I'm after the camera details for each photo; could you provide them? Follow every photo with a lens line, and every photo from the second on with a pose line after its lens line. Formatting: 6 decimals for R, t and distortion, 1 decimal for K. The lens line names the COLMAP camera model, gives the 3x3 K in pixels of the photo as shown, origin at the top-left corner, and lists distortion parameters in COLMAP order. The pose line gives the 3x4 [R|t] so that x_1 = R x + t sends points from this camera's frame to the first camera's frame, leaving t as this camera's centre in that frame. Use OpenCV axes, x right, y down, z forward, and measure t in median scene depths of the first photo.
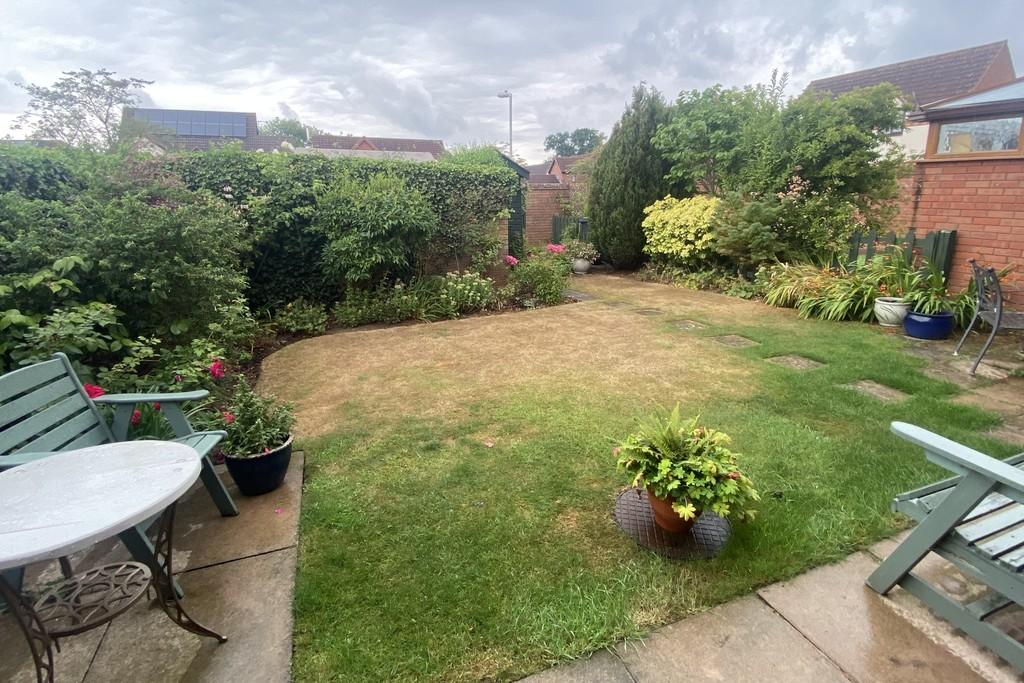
lens RADIAL K [[453.8, 0, 512.0], [0, 453.8, 341.5], [0, 0, 1]] dist [0.000221, 0.000005]
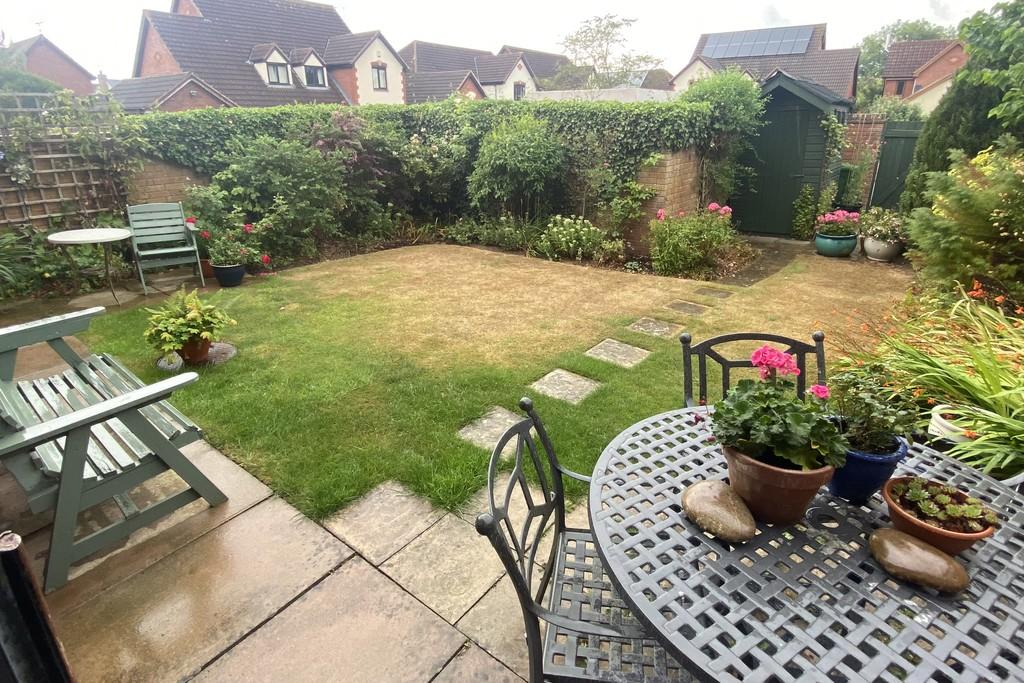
lens RADIAL K [[505.5, 0, 512.0], [0, 505.5, 341.5], [0, 0, 1]] dist [0.000464, 0.000012]
pose [[0.531820, 0.346102, -0.772905, 0.929989], [-0.267719, 0.934578, 0.234286, -0.148509], [0.803427, 0.082323, 0.589685, 0.341251]]
